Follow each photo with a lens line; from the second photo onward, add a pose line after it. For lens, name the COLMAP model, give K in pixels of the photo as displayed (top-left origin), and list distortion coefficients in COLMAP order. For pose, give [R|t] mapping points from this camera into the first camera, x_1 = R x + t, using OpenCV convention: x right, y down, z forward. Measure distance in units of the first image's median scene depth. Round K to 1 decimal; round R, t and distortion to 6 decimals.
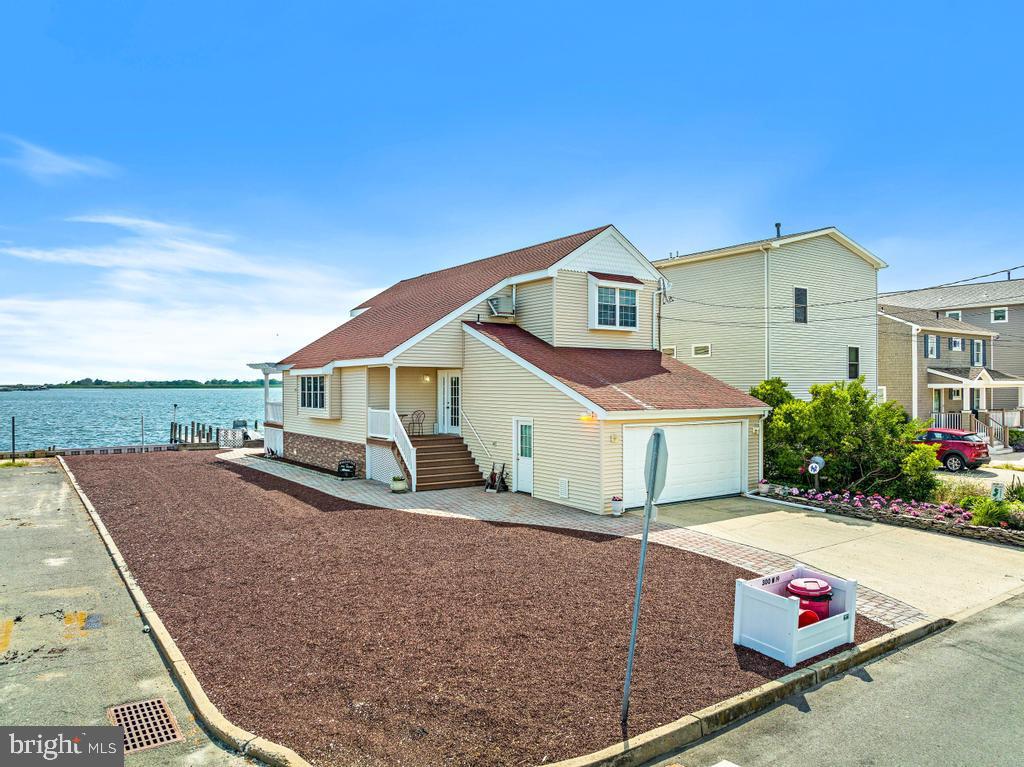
lens RADIAL K [[723.2, 0, 512.0], [0, 723.2, 383.5], [0, 0, 1]] dist [-0.034536, -0.001551]
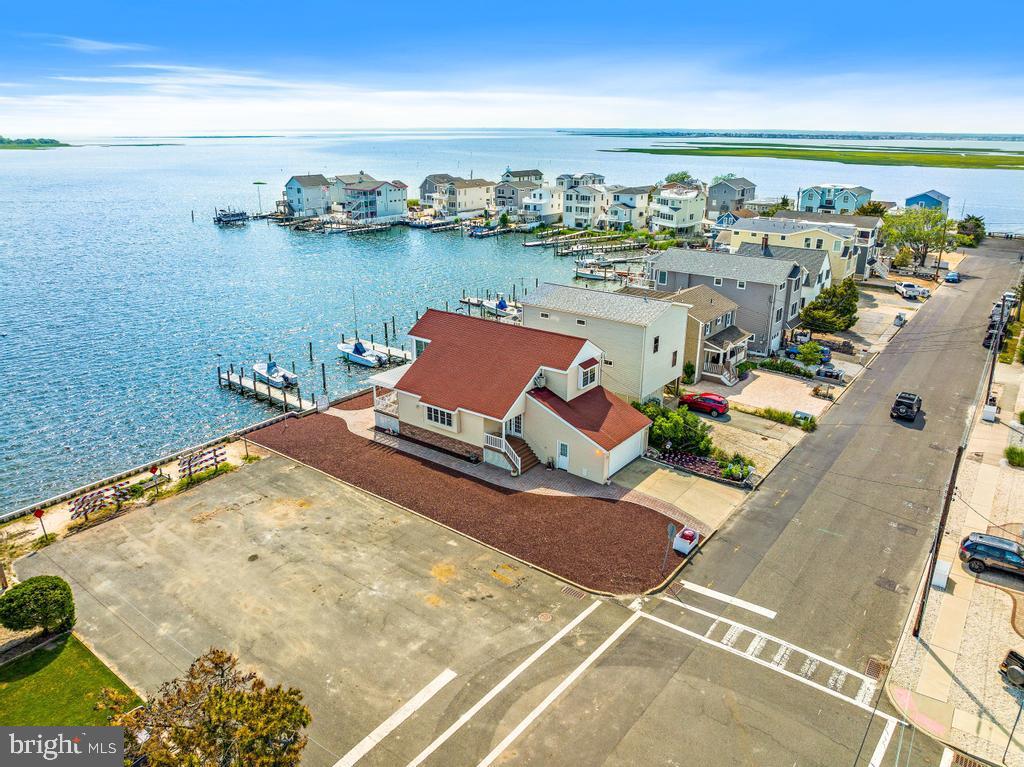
lens RADIAL K [[723.2, 0, 512.0], [0, 723.2, 383.5], [0, 0, 1]] dist [-0.034536, -0.001551]
pose [[0.952307, -0.098996, 0.288636, -0.740052], [-0.003444, 0.942363, 0.334574, -0.846531], [-0.305122, -0.319612, 0.897078, -0.952575]]
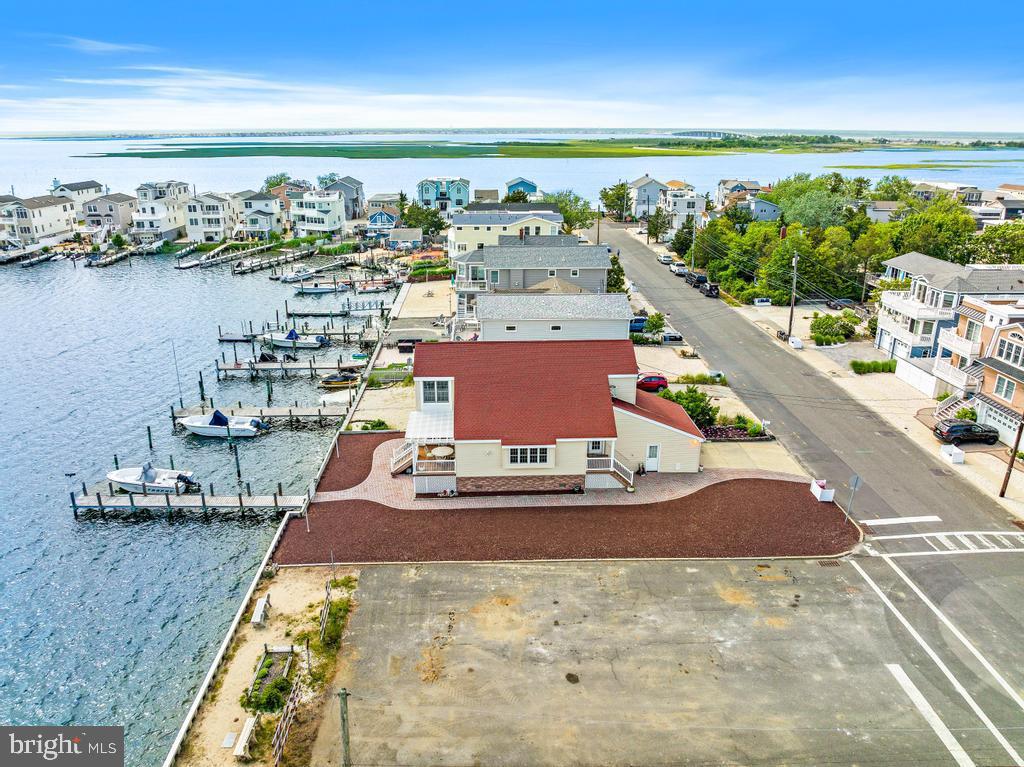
lens RADIAL K [[723.2, 0, 512.0], [0, 723.2, 383.5], [0, 0, 1]] dist [-0.034536, -0.001551]
pose [[0.537902, -0.280957, 0.794811, -1.877221], [-0.001688, 0.942467, 0.334295, -0.847292], [-0.843006, -0.181160, 0.506481, 0.183569]]
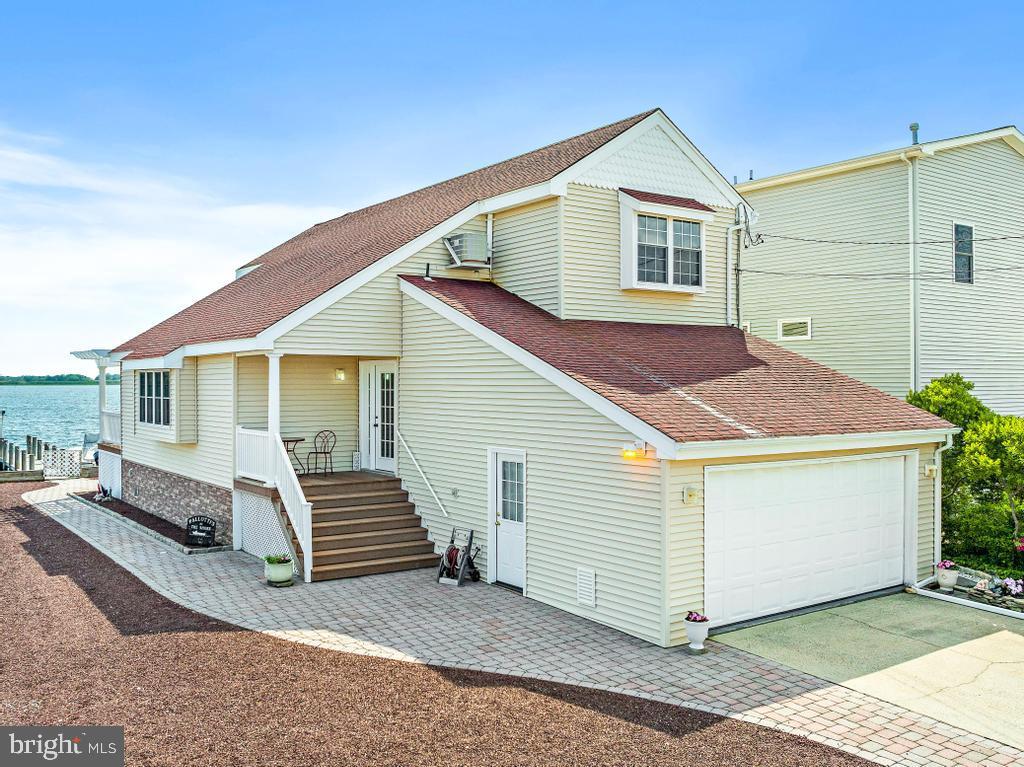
lens RADIAL K [[916.1, 0, 459.1], [0, 916.1, 382.3], [0, 0, 1]] dist [-0.041572, 0.001798]
pose [[0.999644, 0.000365, -0.026676, -0.002247], [-0.000261, 0.999992, 0.003879, -0.004423], [0.026677, -0.003870, 0.999637, 0.276705]]
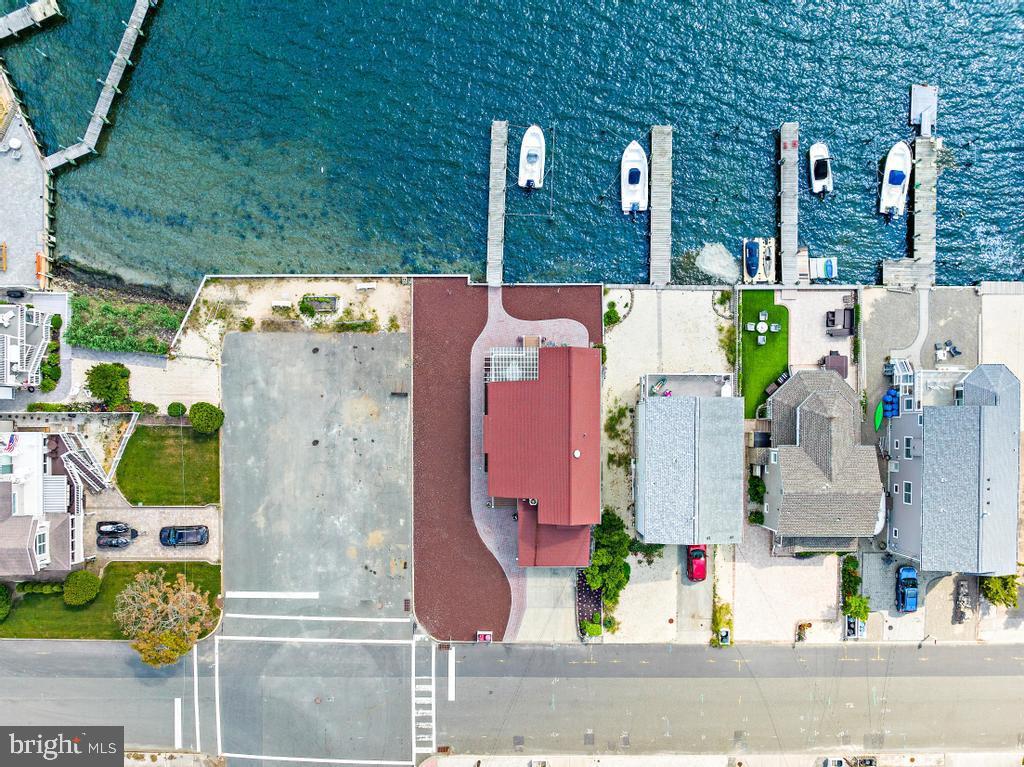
lens RADIAL K [[723.2, 0, 512.0], [0, 723.2, 383.5], [0, 0, 1]] dist [-0.034536, -0.001551]
pose [[0.818083, 0.575099, -0.001115, -0.345581], [0.003240, -0.002671, 0.999991, -2.861700], [0.575091, -0.818079, -0.004048, 1.367864]]
